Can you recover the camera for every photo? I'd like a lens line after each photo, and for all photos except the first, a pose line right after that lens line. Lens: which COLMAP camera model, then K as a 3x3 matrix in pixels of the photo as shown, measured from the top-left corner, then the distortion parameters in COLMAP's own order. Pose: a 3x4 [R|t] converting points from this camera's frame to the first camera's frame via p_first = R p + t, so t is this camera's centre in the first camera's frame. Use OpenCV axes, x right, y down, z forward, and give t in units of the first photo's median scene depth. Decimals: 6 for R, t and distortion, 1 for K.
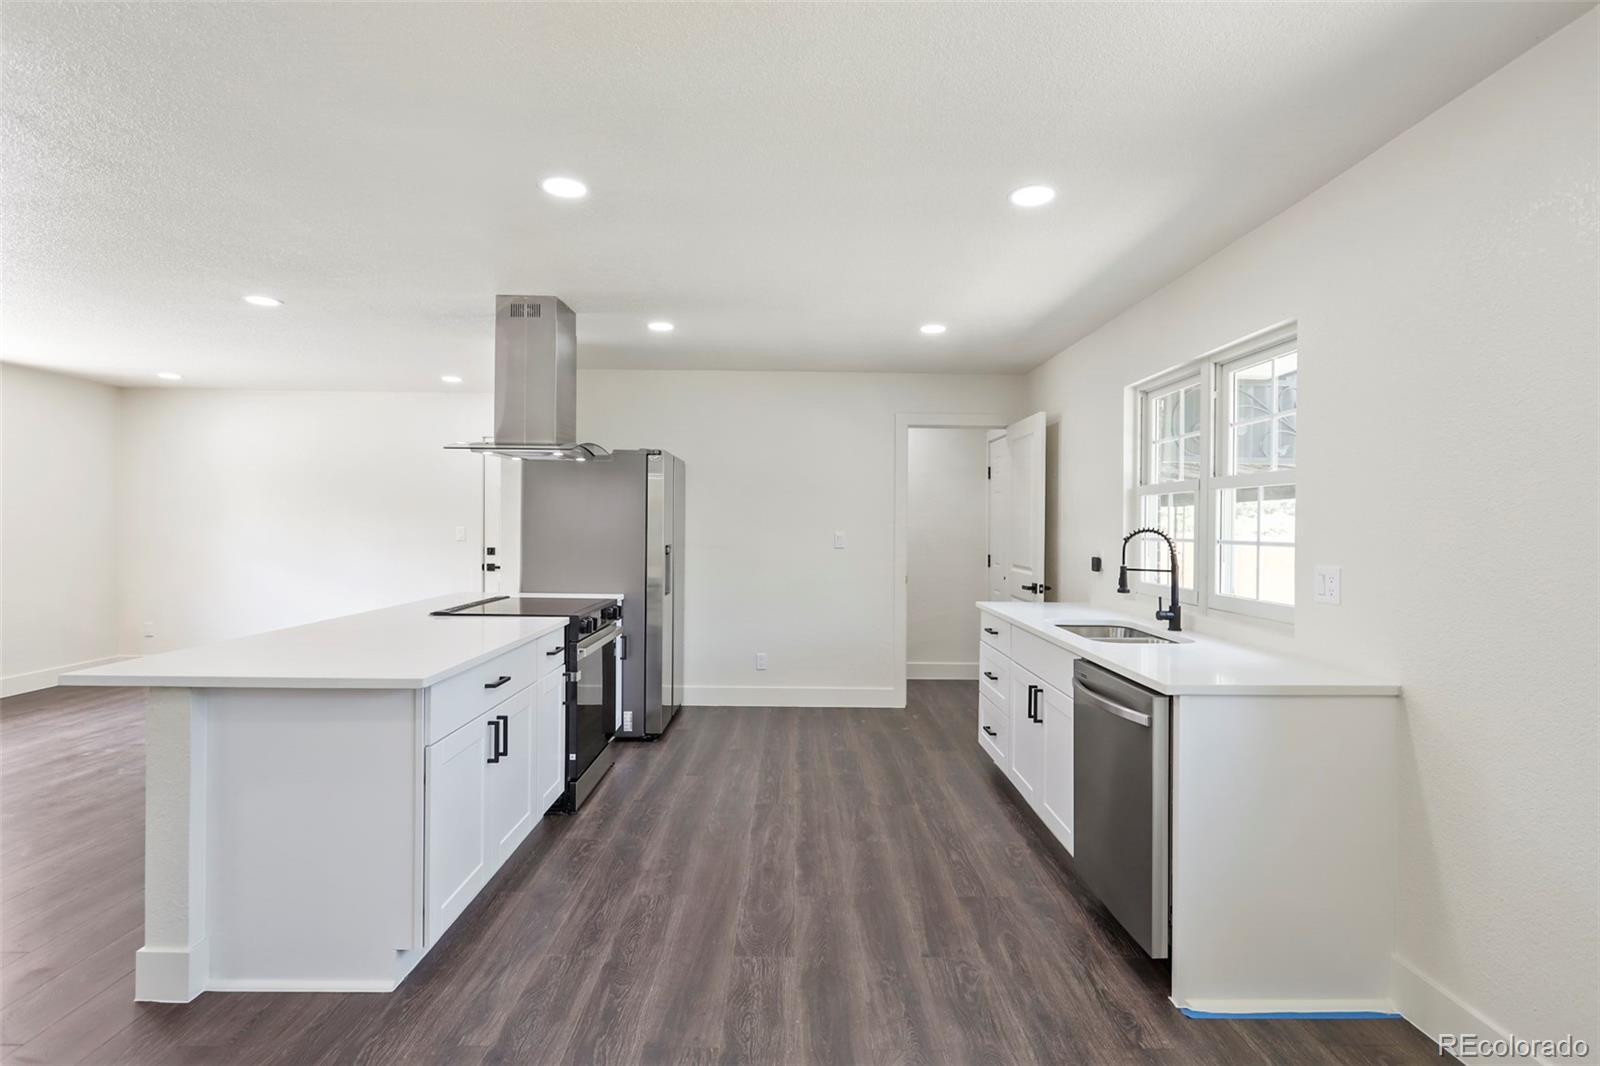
lens RADIAL K [[770.2, 0, 808.7], [0, 770.2, 530.9], [0, 0, 1]] dist [0.006662, 0.000602]
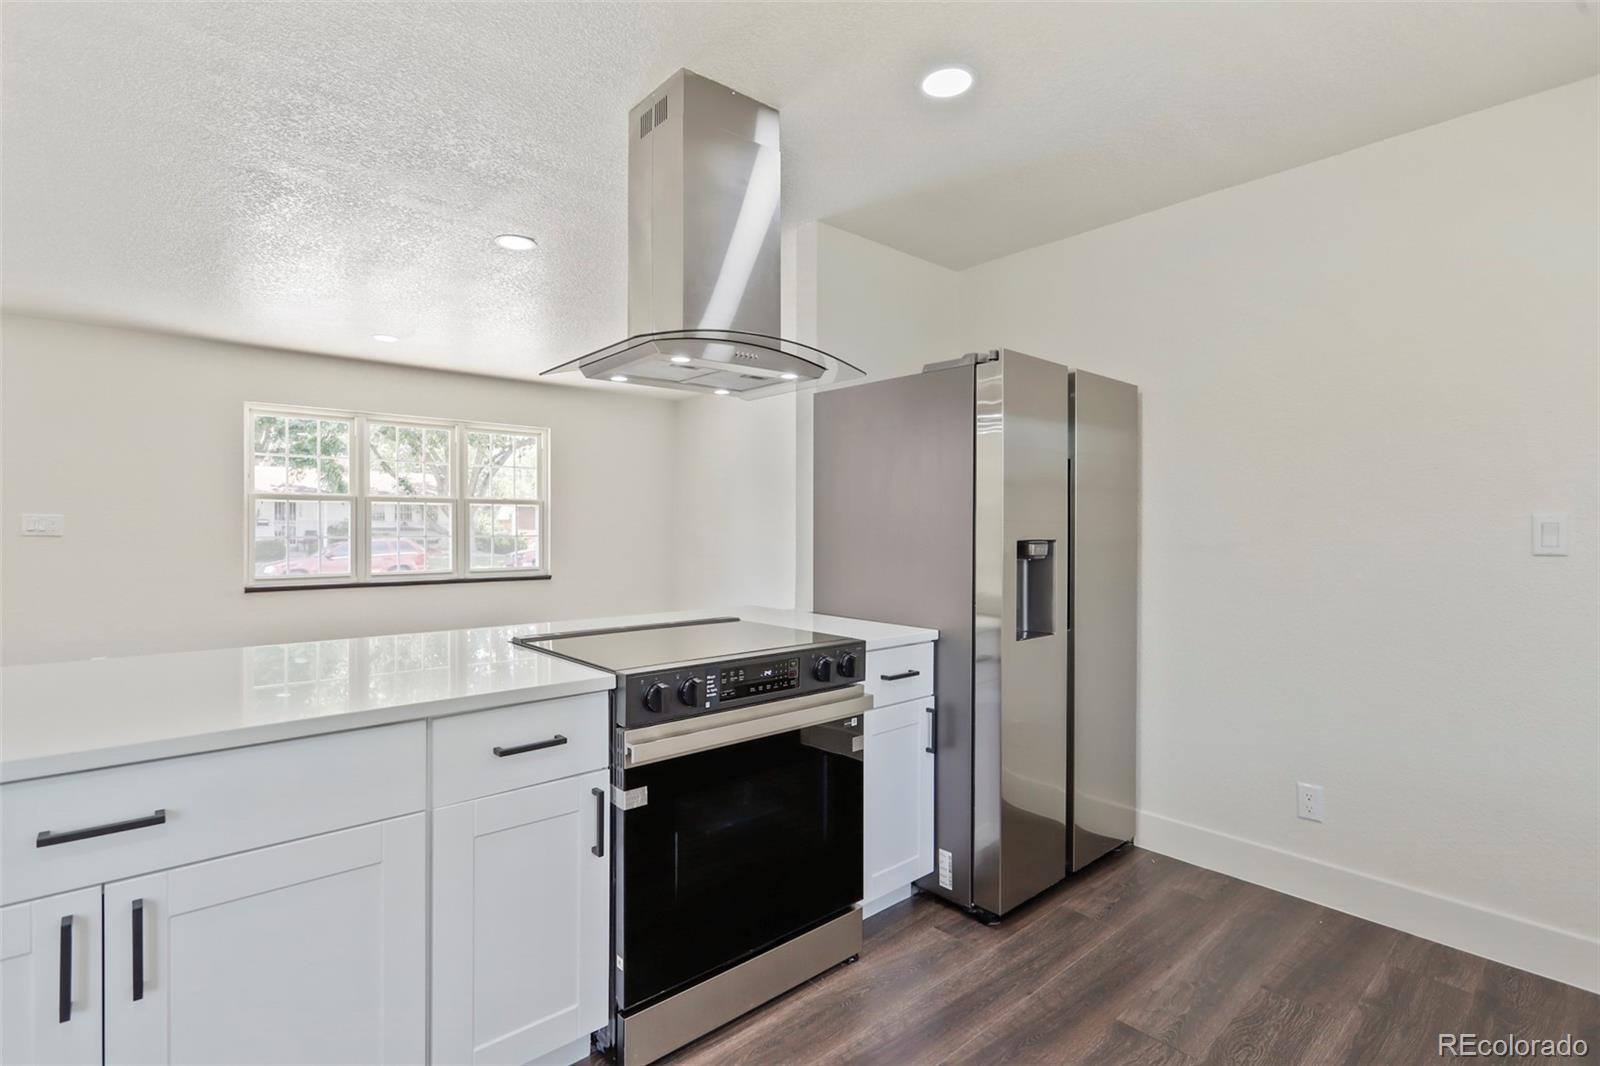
lens RADIAL K [[770.2, 0, 794.5], [0, 770.2, 534.1], [0, 0, 1]] dist [0.006662, 0.000602]
pose [[0.657086, -0.000258, -0.753815, 0.143753], [0.002432, 0.999995, 0.001777, 0.019153], [0.753811, -0.003001, 0.657084, 0.816093]]
